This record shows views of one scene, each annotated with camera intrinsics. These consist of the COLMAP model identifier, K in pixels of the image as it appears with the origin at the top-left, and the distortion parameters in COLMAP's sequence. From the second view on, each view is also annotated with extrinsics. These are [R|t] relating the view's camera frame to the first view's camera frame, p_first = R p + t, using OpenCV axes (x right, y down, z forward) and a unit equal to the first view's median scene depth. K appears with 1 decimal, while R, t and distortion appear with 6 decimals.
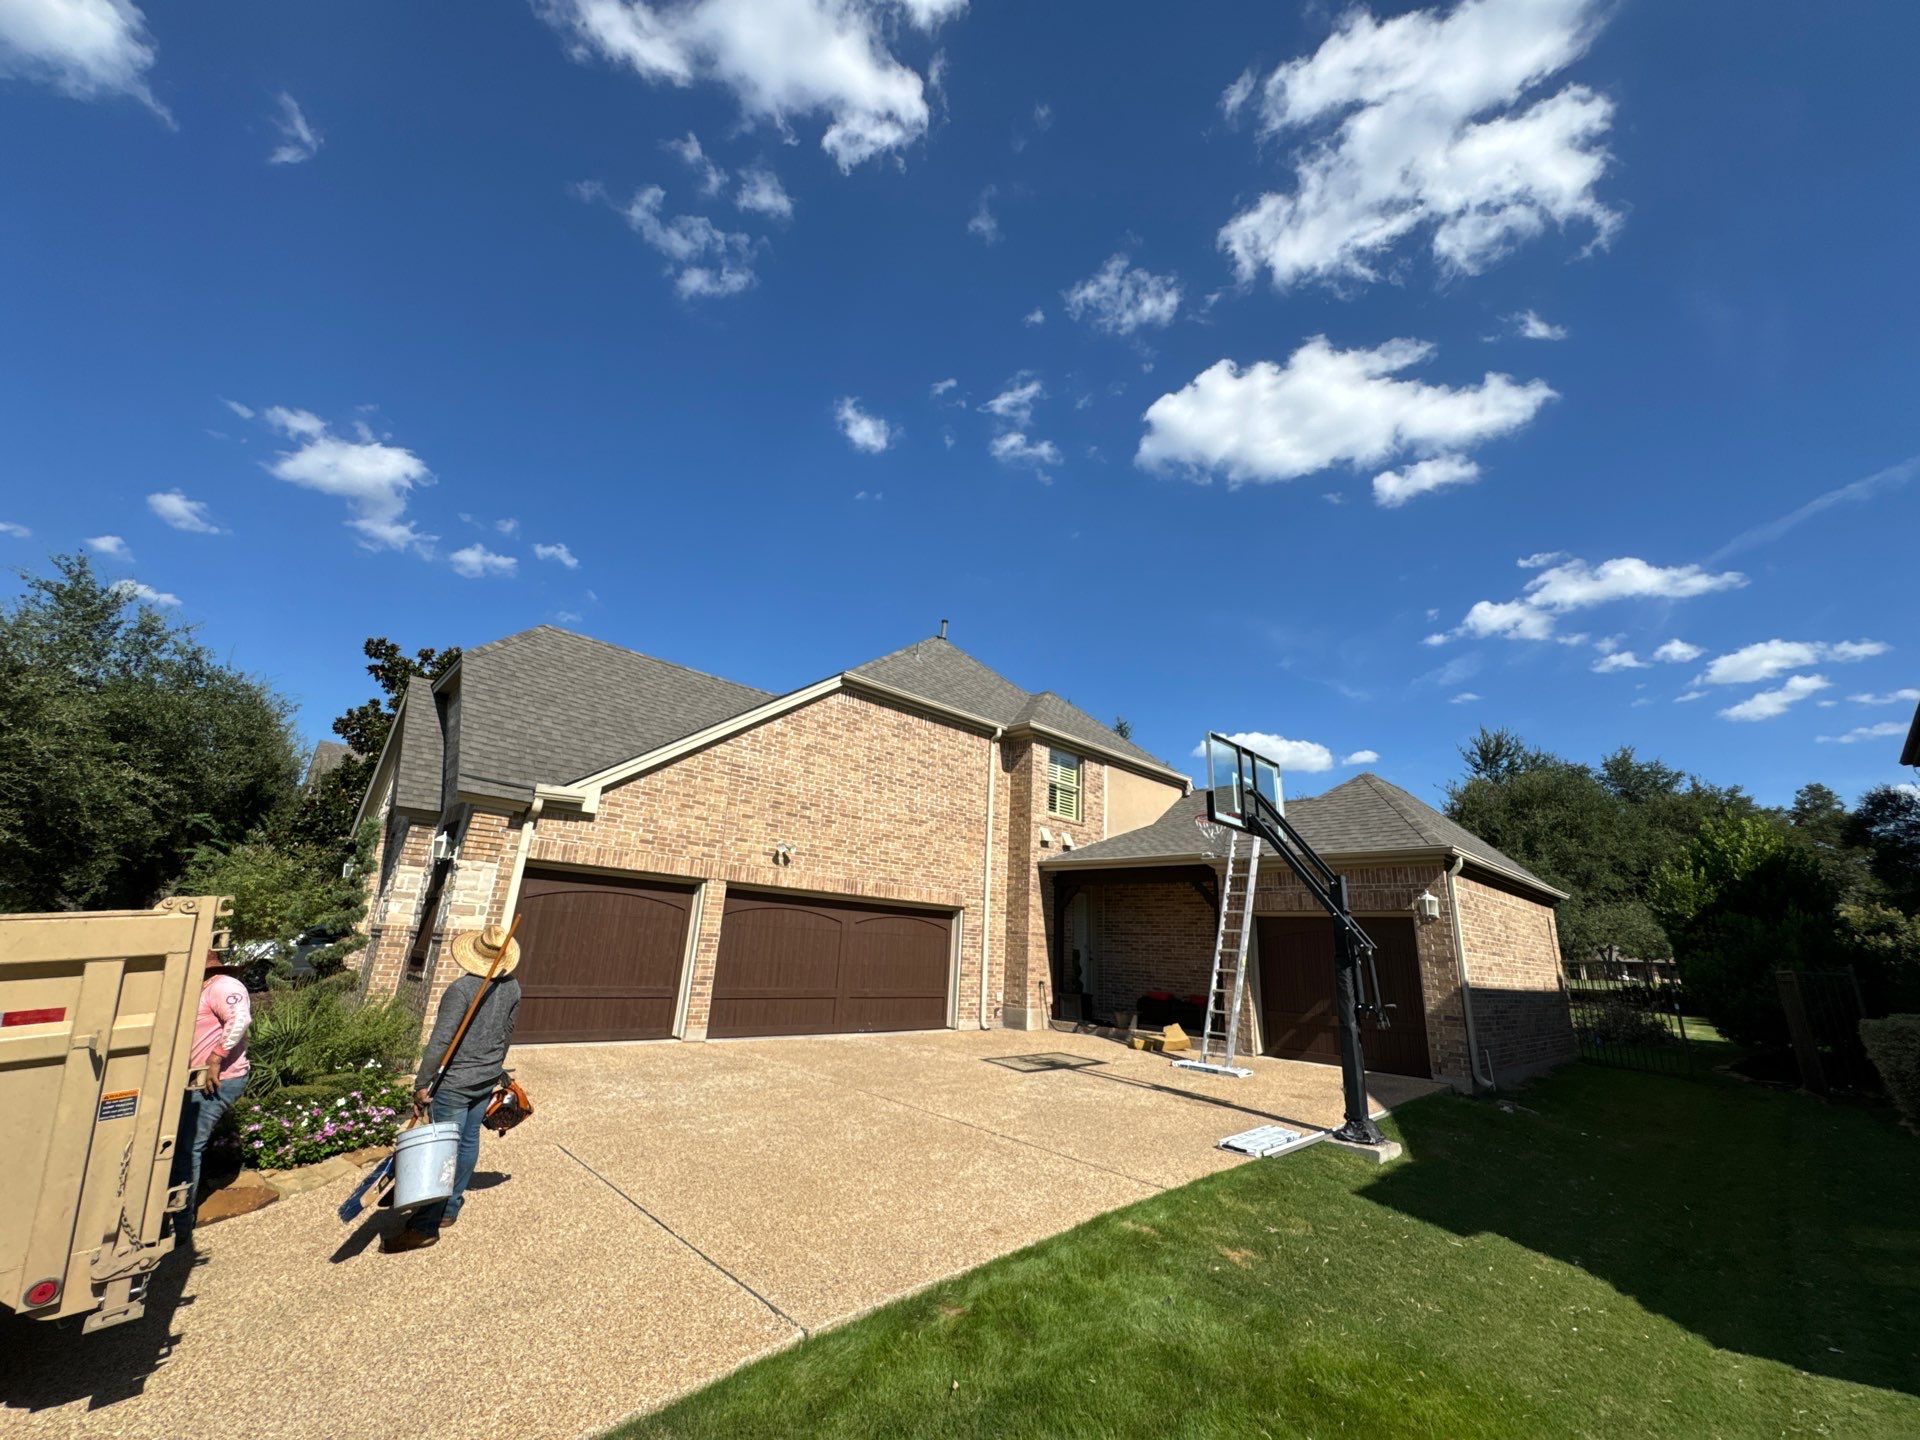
lens RADIAL K [[769.0, 0, 960.0], [0, 769.0, 720.0], [0, 0, 1]] dist [-0.002440, 0.000307]
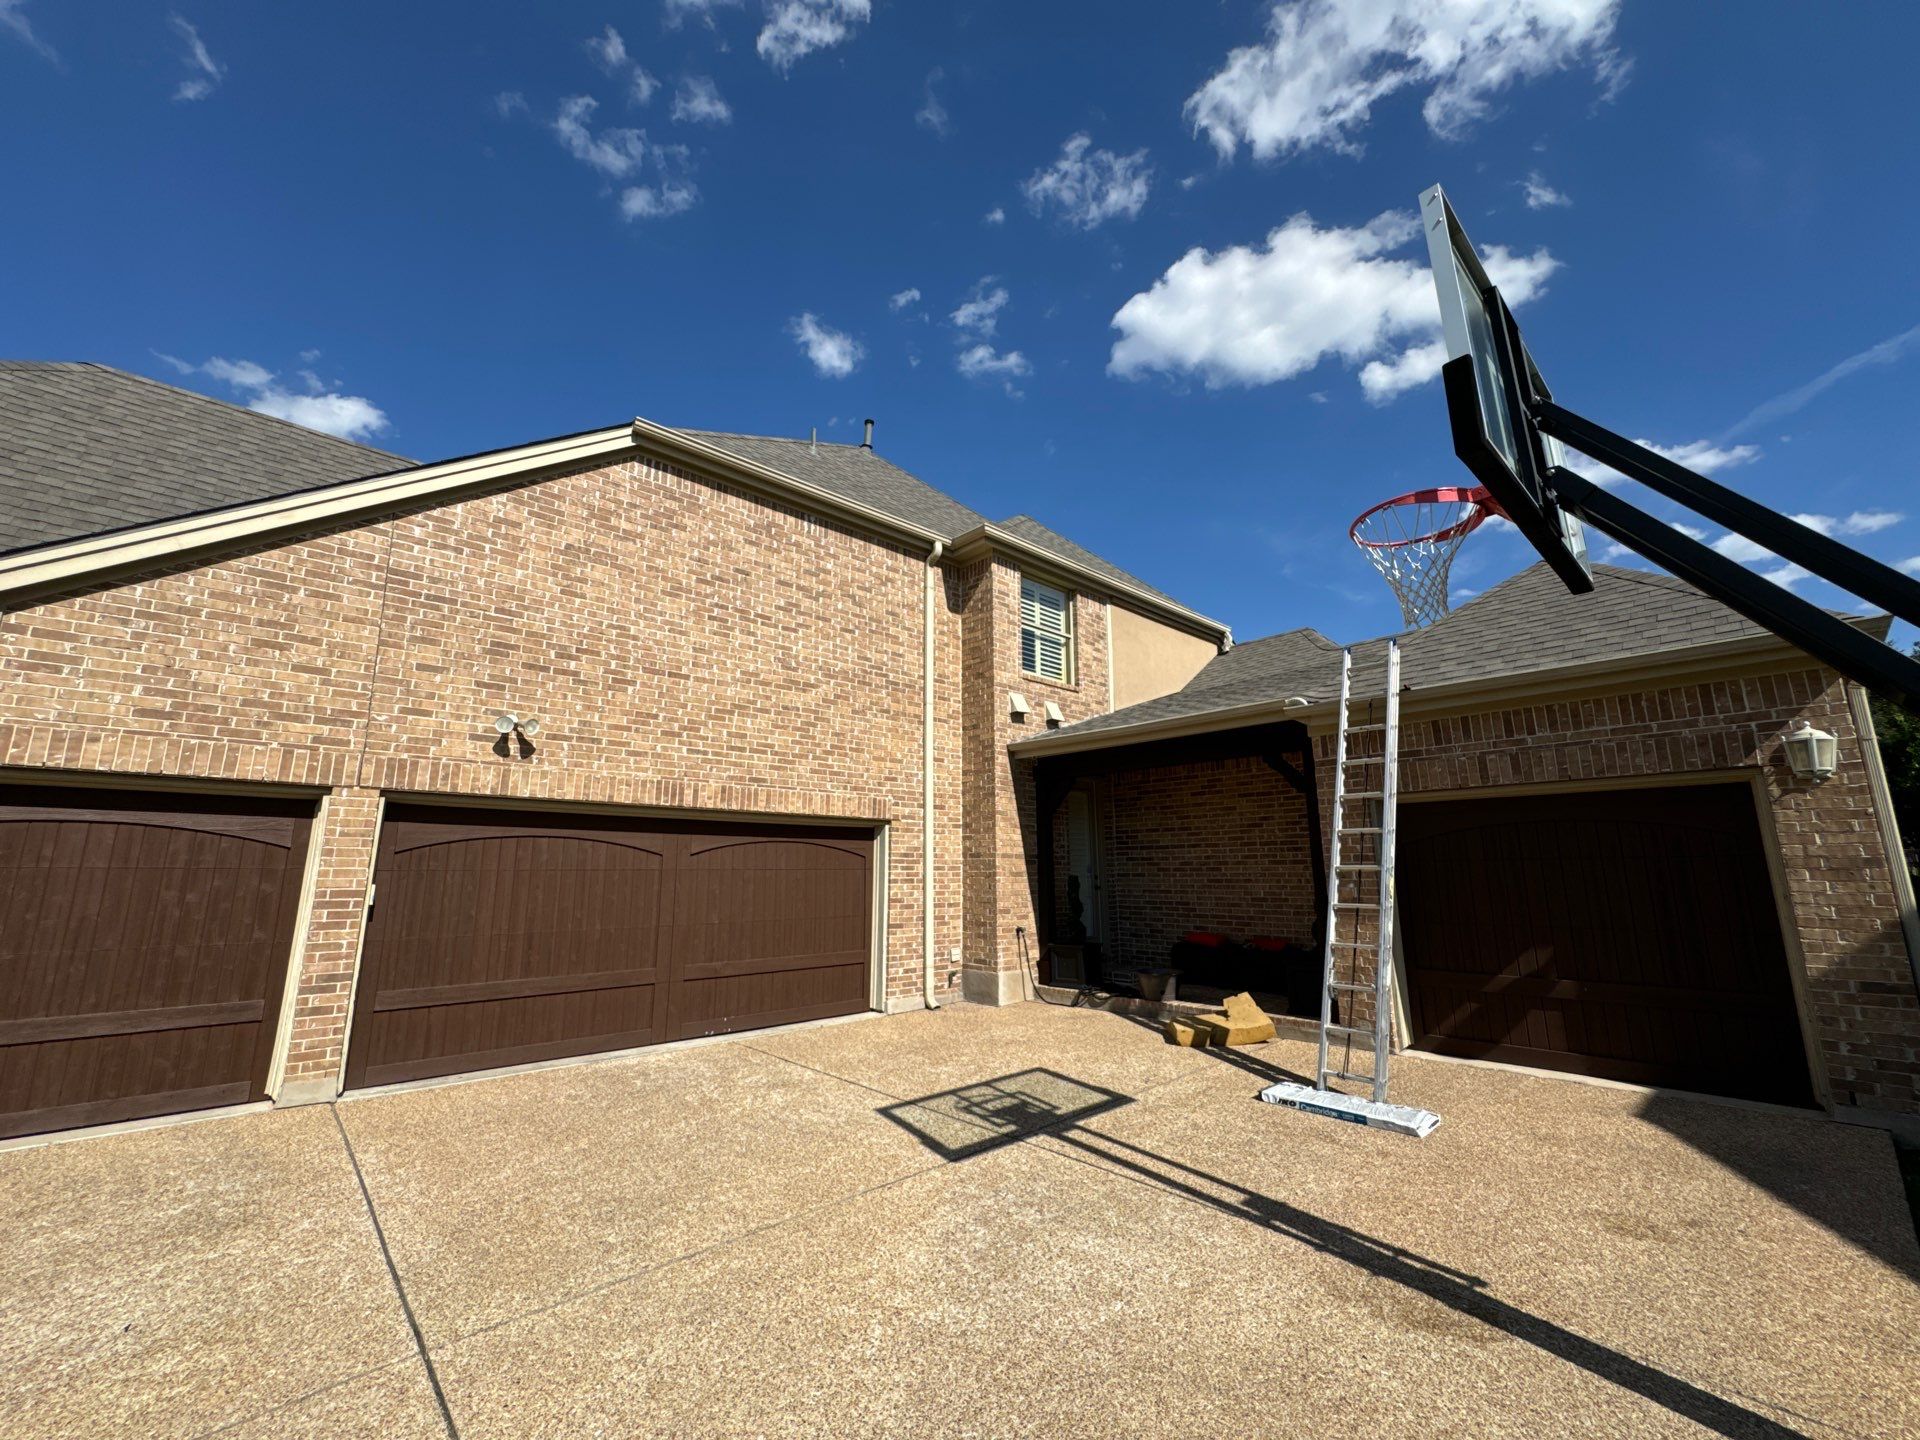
lens RADIAL K [[761.3, 0, 960.0], [0, 761.3, 720.0], [0, 0, 1]] dist [-0.006739, -0.000060]
pose [[0.998369, -0.056274, -0.009599, 0.074491], [0.056923, 0.994062, 0.092741, 0.111055], [0.004323, -0.093136, 0.995644, 0.401094]]
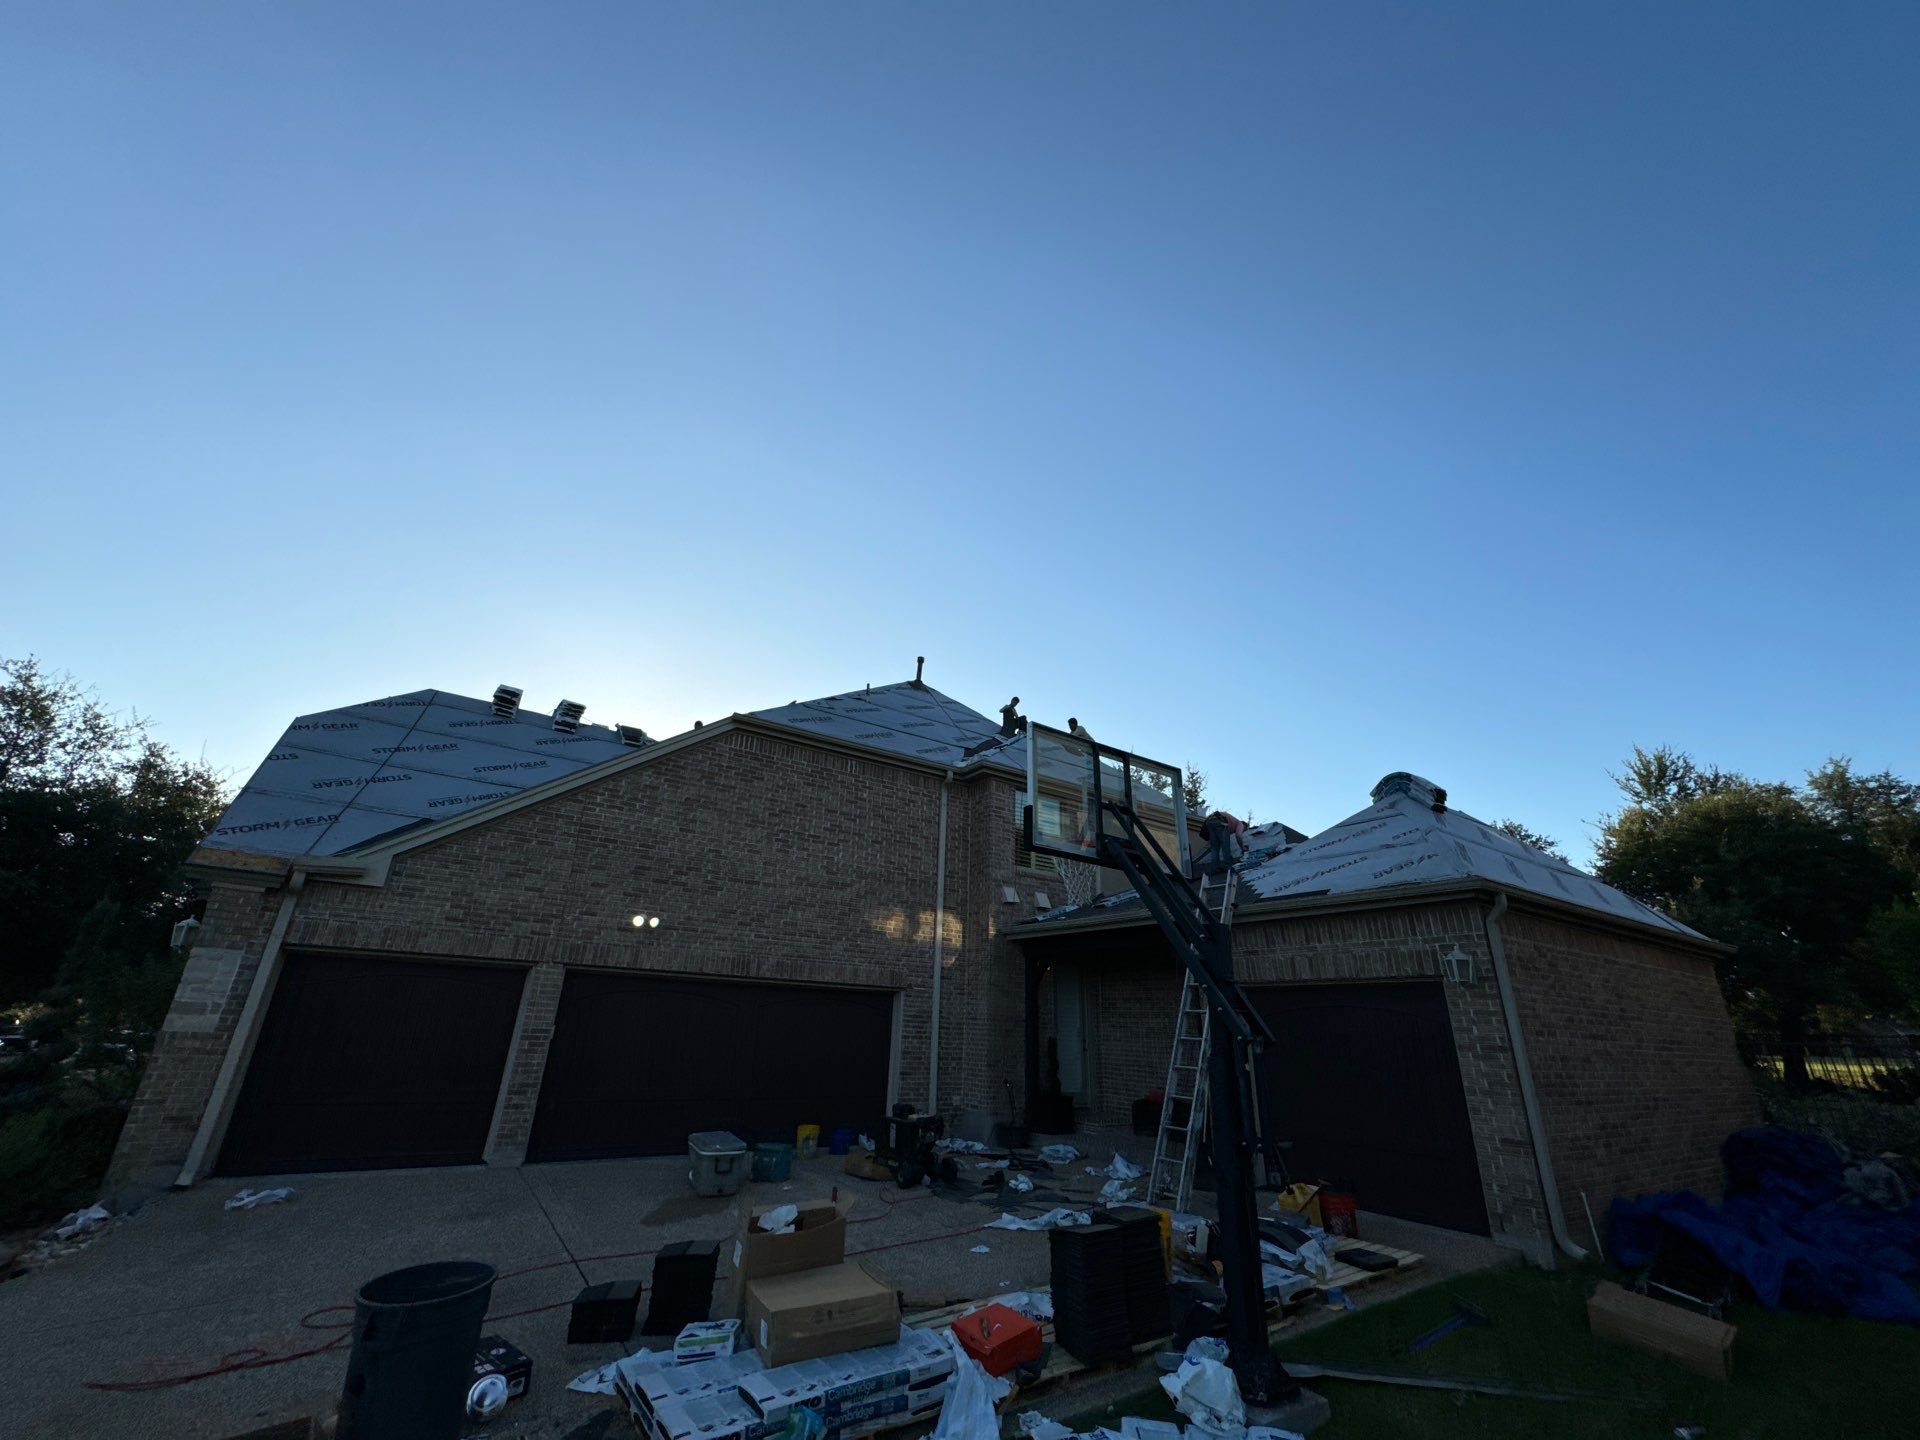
lens RADIAL K [[769.0, 0, 960.0], [0, 769.0, 720.0], [0, 0, 1]] dist [-0.002440, 0.000307]
pose [[0.986124, -0.078398, -0.146332, 0.212472], [0.063817, 0.992755, -0.101811, 0.047138], [0.153254, 0.091059, 0.983982, 0.175989]]
